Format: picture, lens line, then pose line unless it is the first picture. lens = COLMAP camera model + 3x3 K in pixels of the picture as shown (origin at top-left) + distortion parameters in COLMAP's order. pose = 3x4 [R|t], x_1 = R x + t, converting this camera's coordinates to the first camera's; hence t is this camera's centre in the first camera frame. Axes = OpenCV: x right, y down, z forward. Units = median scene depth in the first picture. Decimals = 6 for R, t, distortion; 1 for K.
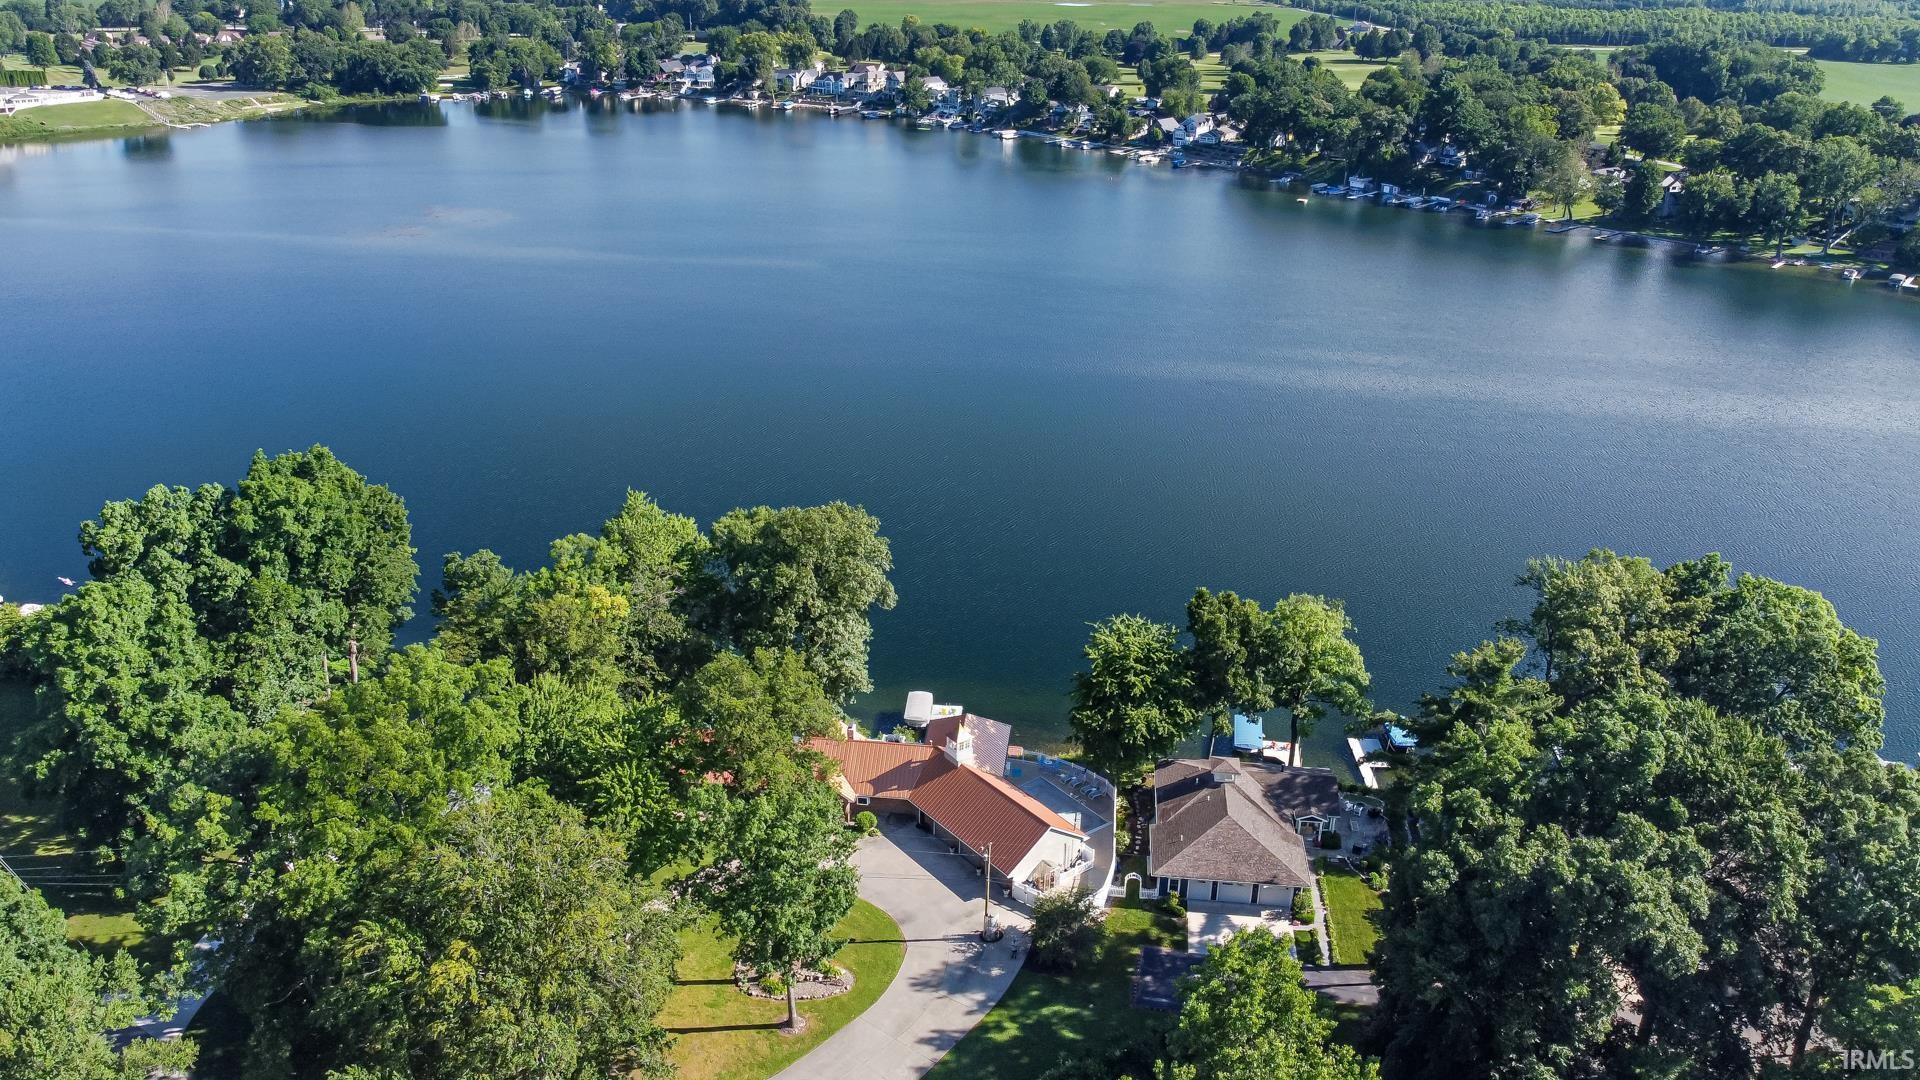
lens RADIAL K [[1468.5, 0, 965.3], [0, 1468.5, 543.2], [0, 0, 1]] dist [-0.000477, 0.006515]
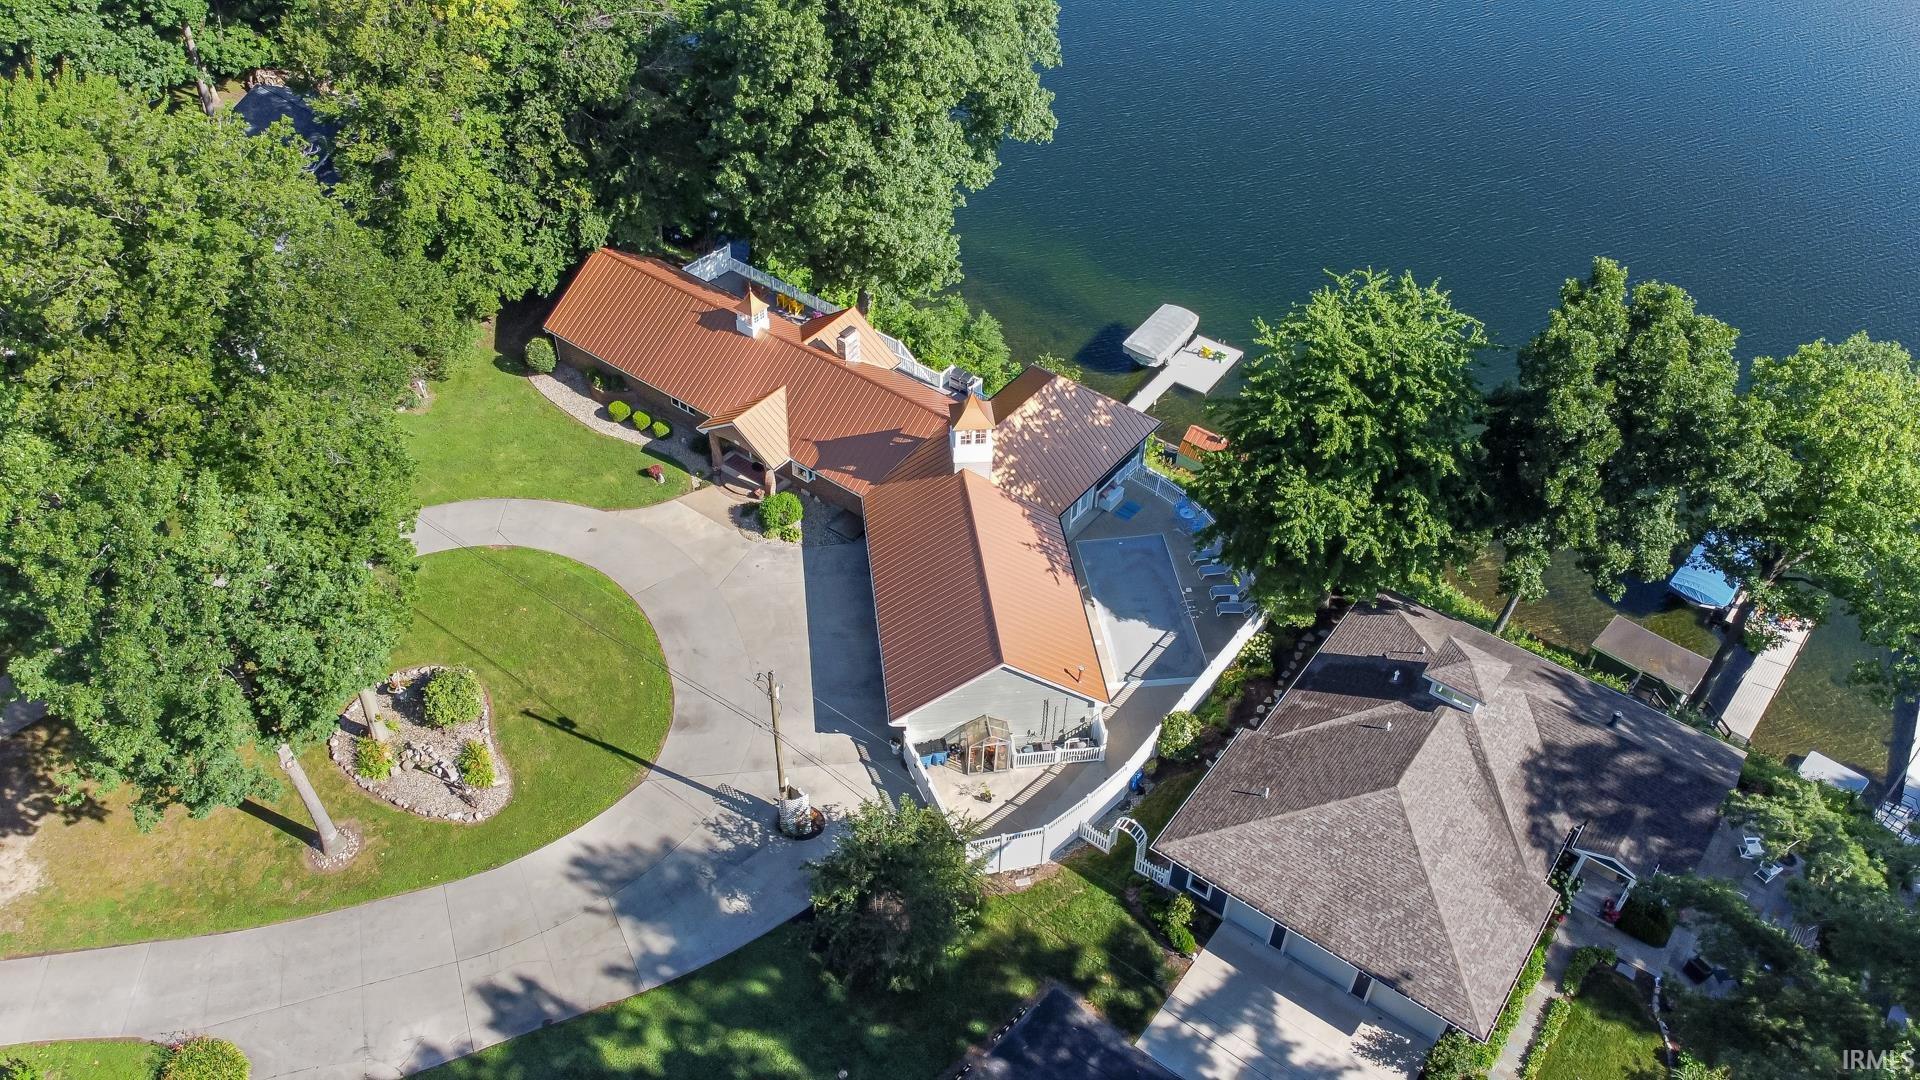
lens RADIAL K [[1468.5, 0, 966.4], [0, 1468.5, 542.8], [0, 0, 1]] dist [-0.000477, 0.006515]
pose [[0.858553, 0.344414, -0.379824, 0.200497], [-0.210037, 0.912036, 0.352243, -0.006291], [0.467731, -0.222642, 0.855370, 0.557621]]
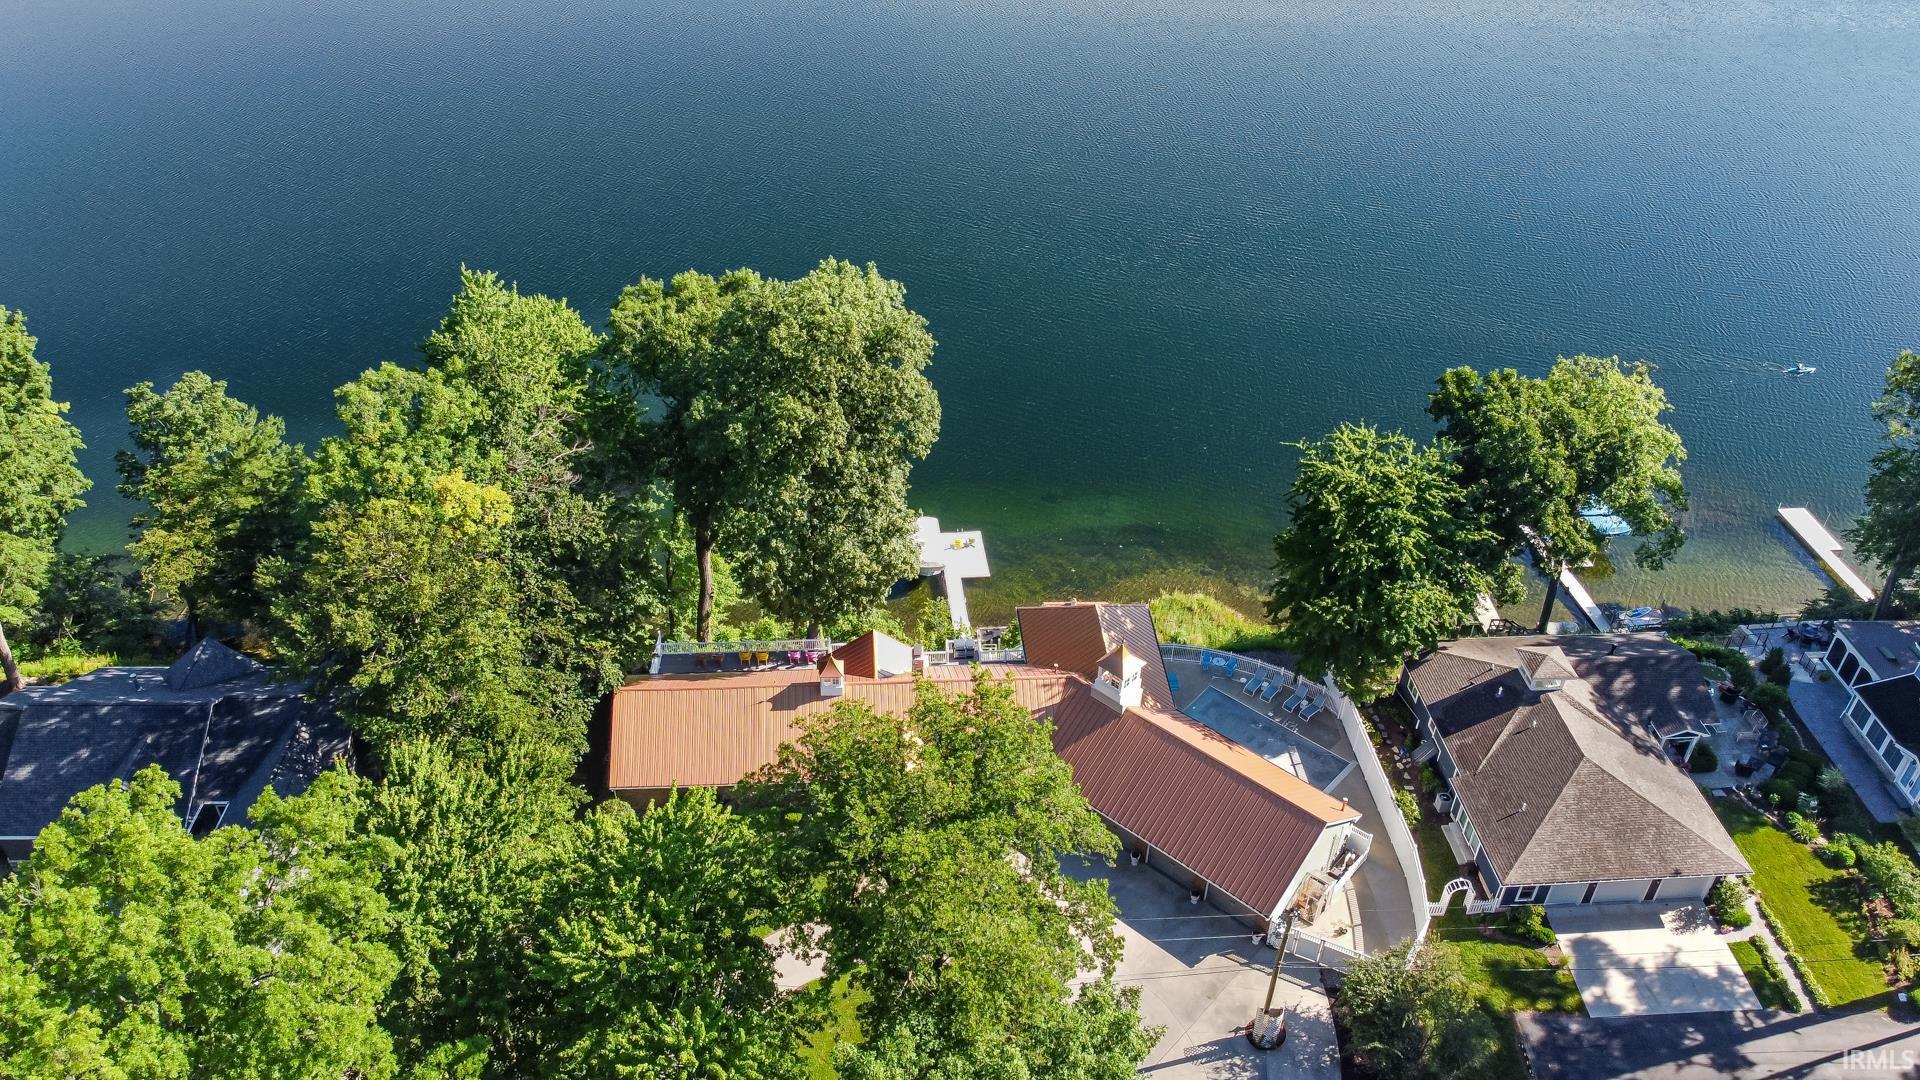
lens RADIAL K [[1468.5, 0, 956.2], [0, 1468.5, 544.3], [0, 0, 1]] dist [-0.000477, 0.006515]
pose [[0.983643, -0.103130, 0.147684, -0.150503], [0.066640, 0.970057, 0.233555, -0.056771], [-0.167348, -0.219893, 0.961063, 0.455180]]
